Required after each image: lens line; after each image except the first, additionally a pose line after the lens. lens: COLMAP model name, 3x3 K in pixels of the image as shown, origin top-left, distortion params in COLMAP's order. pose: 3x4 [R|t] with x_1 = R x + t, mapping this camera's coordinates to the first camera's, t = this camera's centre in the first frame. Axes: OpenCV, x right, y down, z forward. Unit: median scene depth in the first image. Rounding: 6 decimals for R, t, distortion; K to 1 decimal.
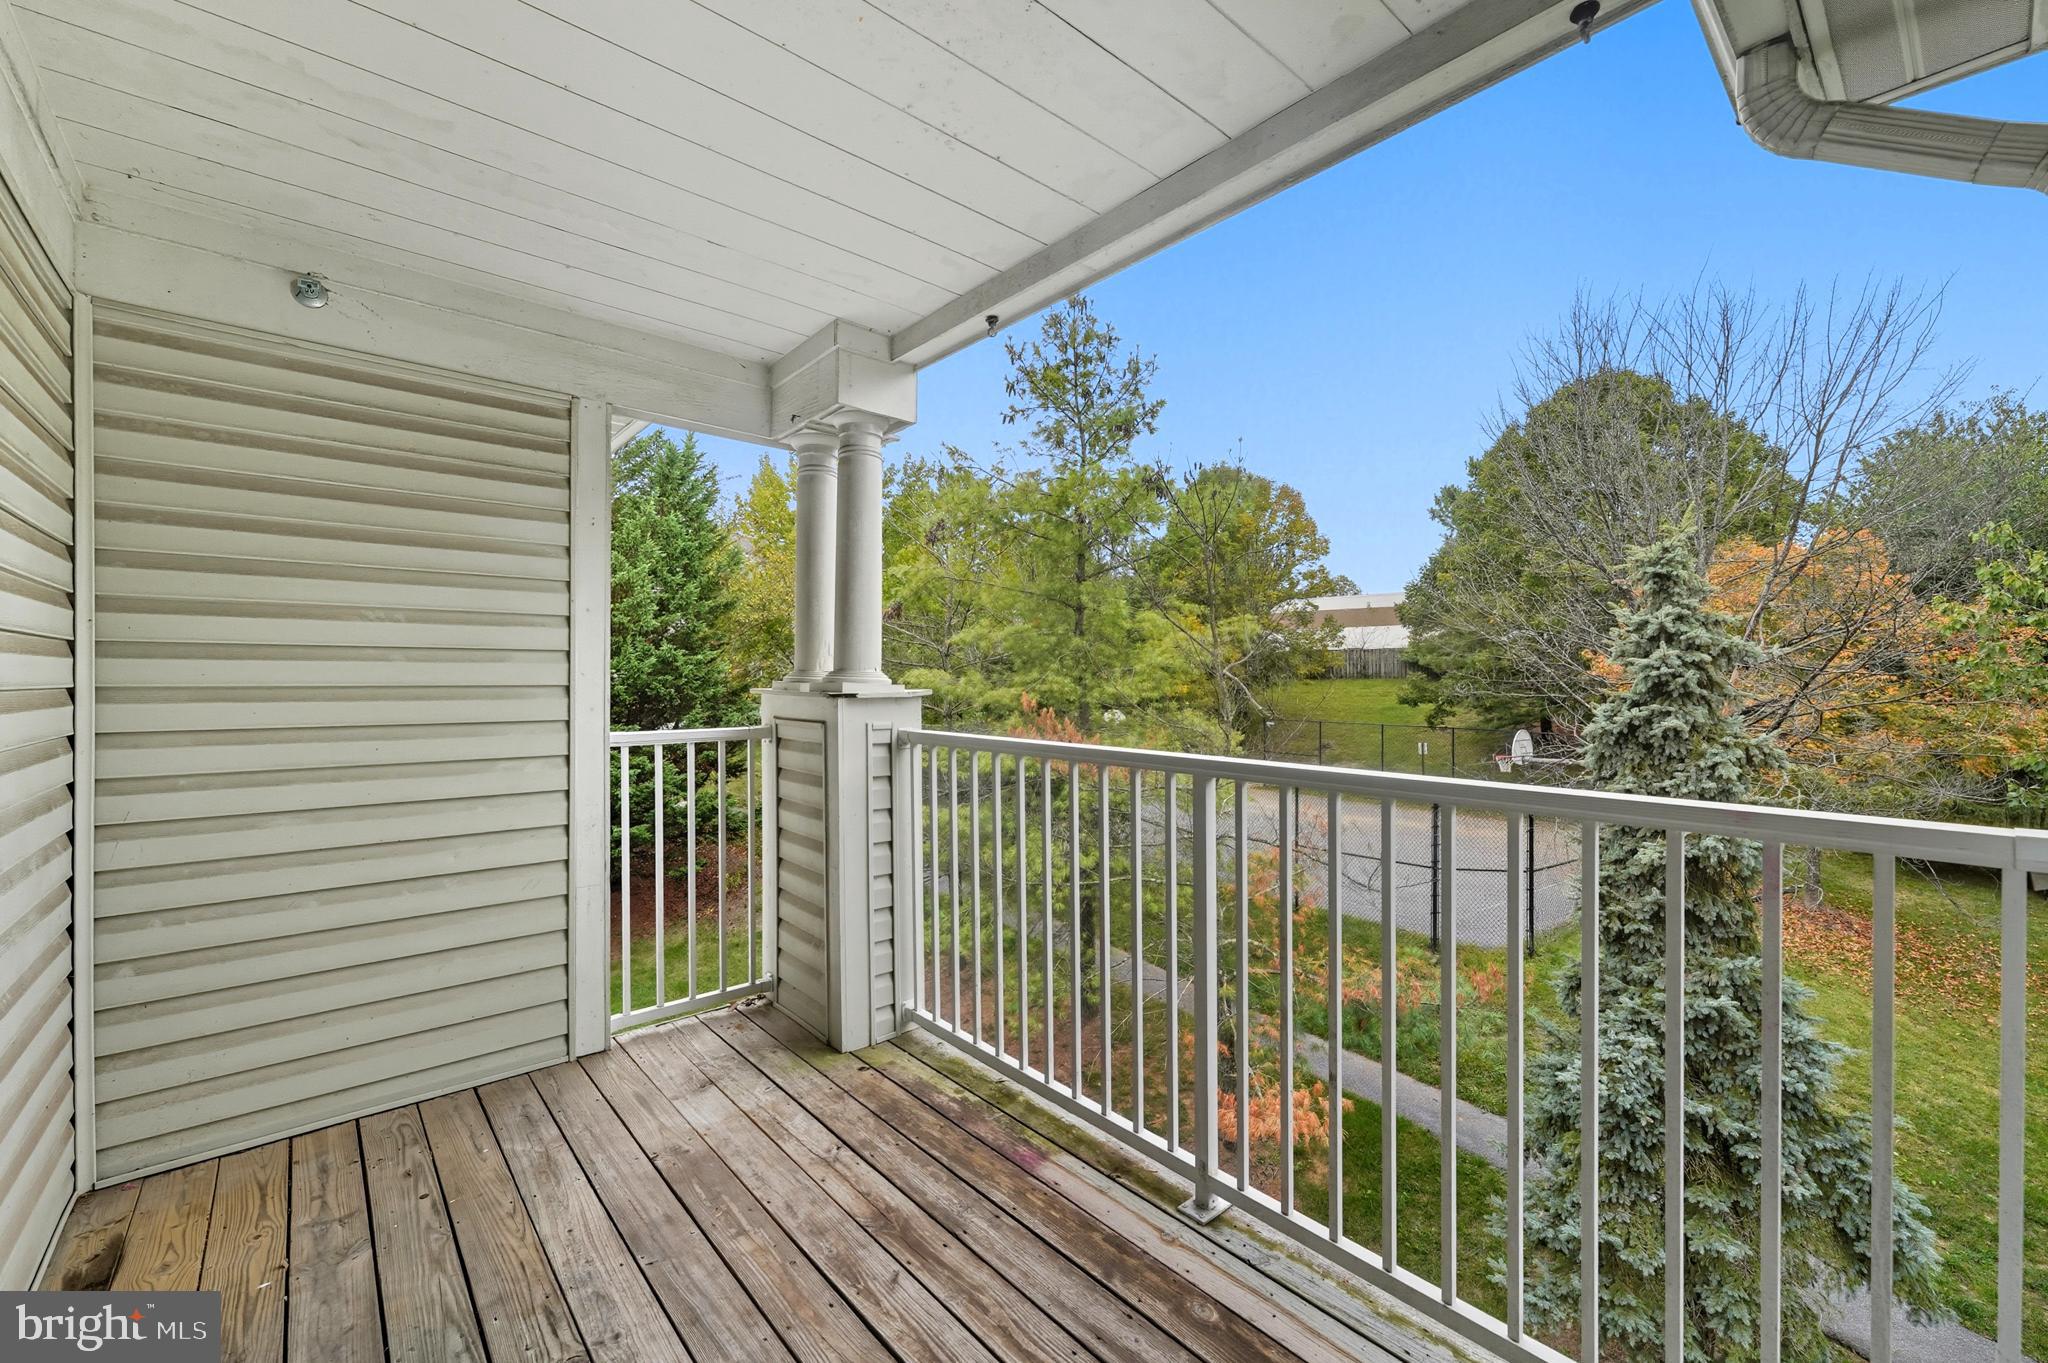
lens RADIAL K [[823.6, 0, 1020.3], [0, 823.6, 672.4], [0, 0, 1]] dist [-0.000476, -0.000828]
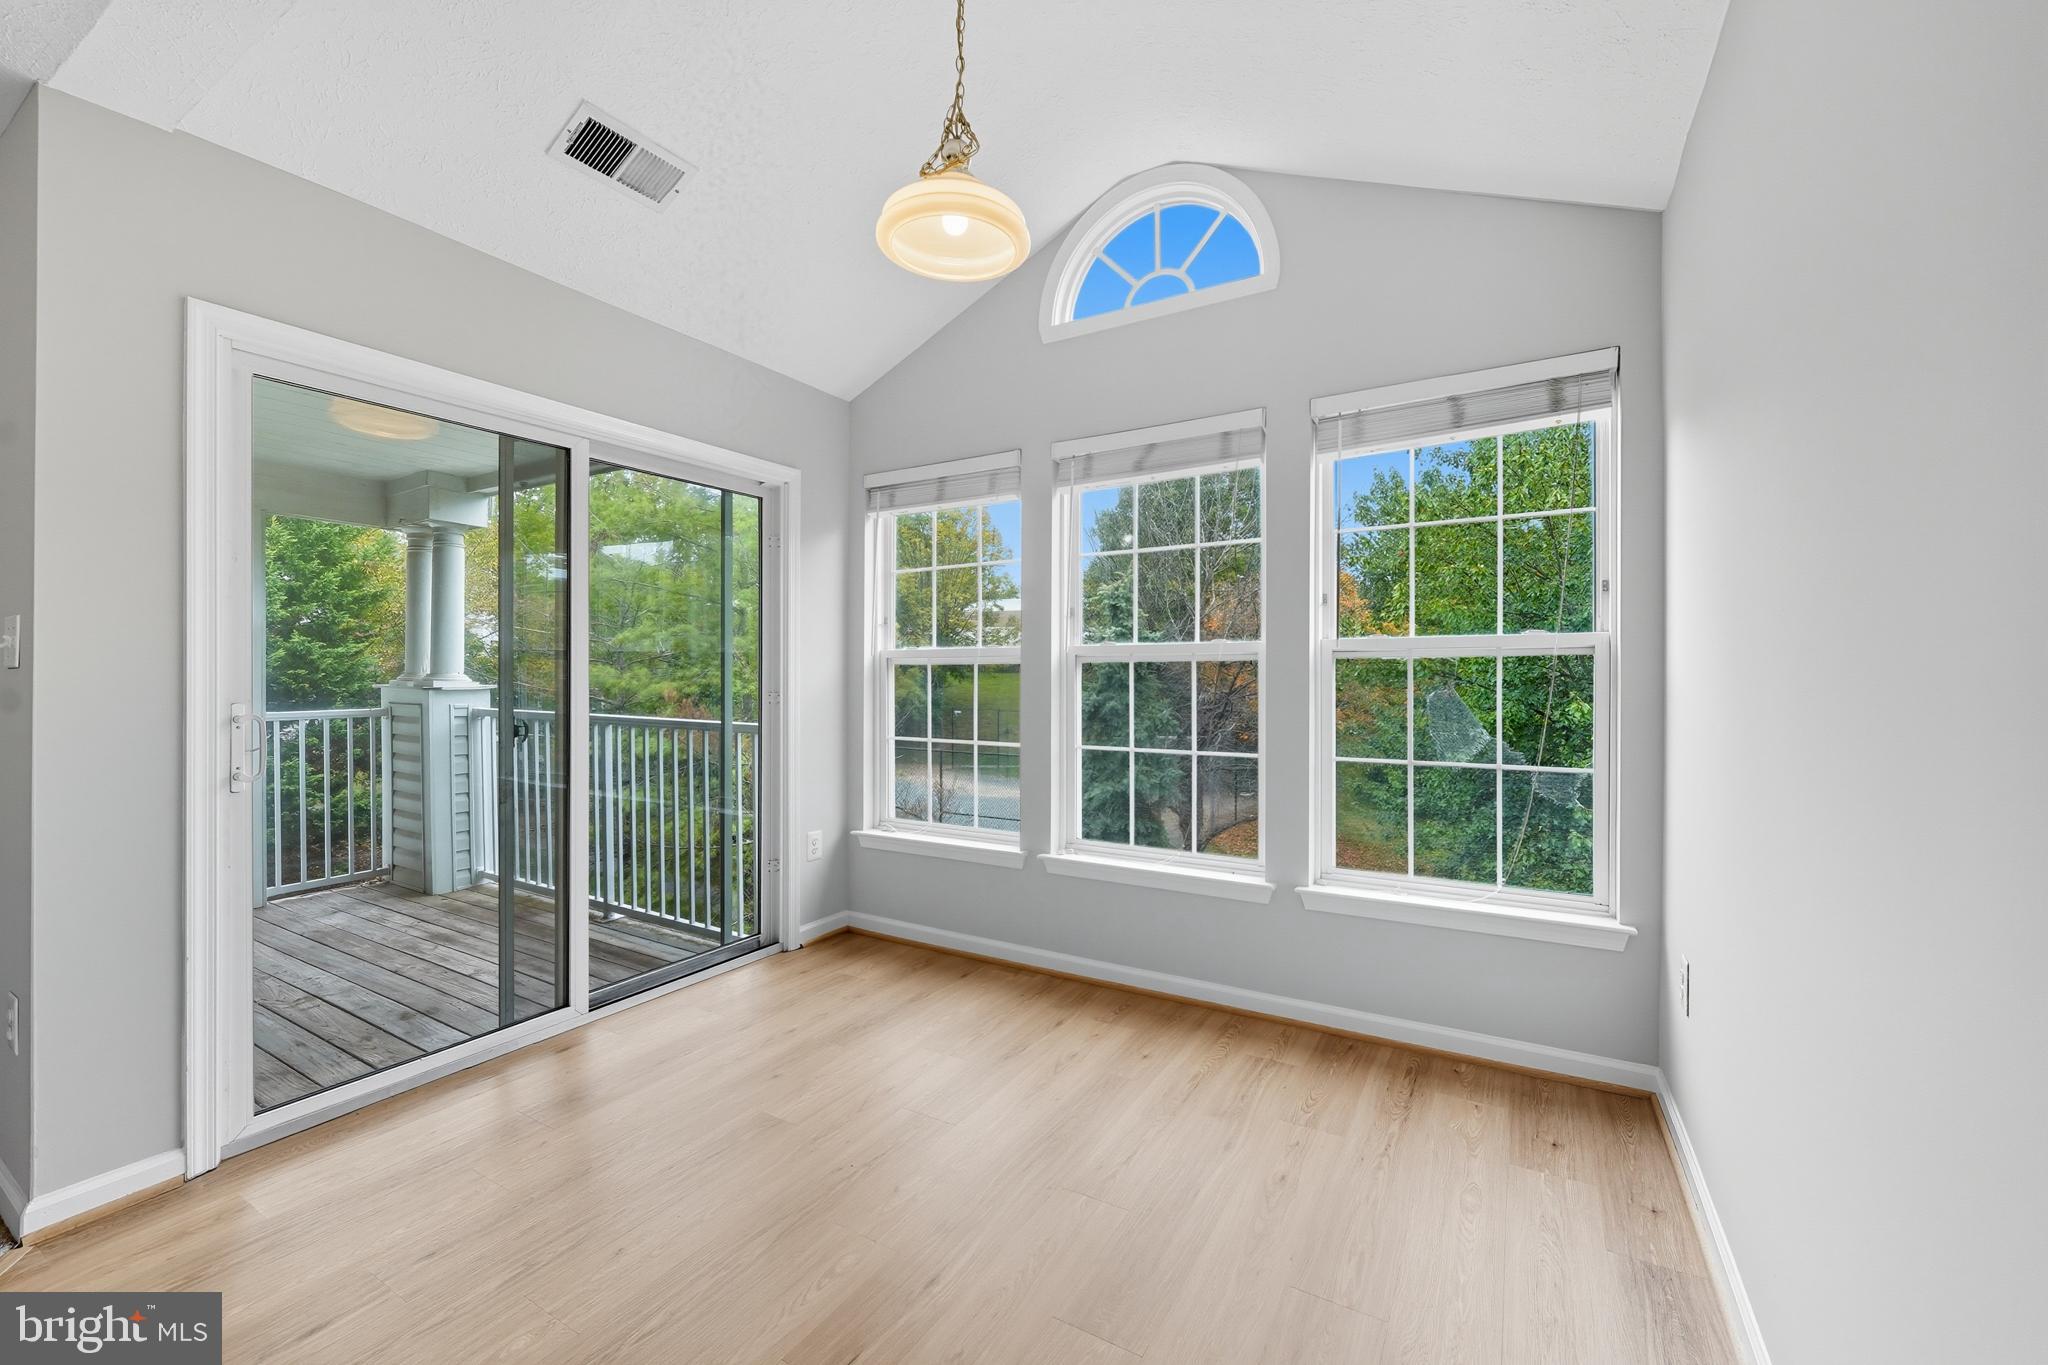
lens RADIAL K [[823.6, 0, 1023.9], [0, 823.6, 671.0], [0, 0, 1]] dist [-0.000476, -0.000828]
pose [[0.949525, 0.000647, 0.313691, 0.376756], [-0.003158, 0.999967, 0.007497, -0.023241], [-0.313675, -0.008109, 0.949496, -0.921235]]
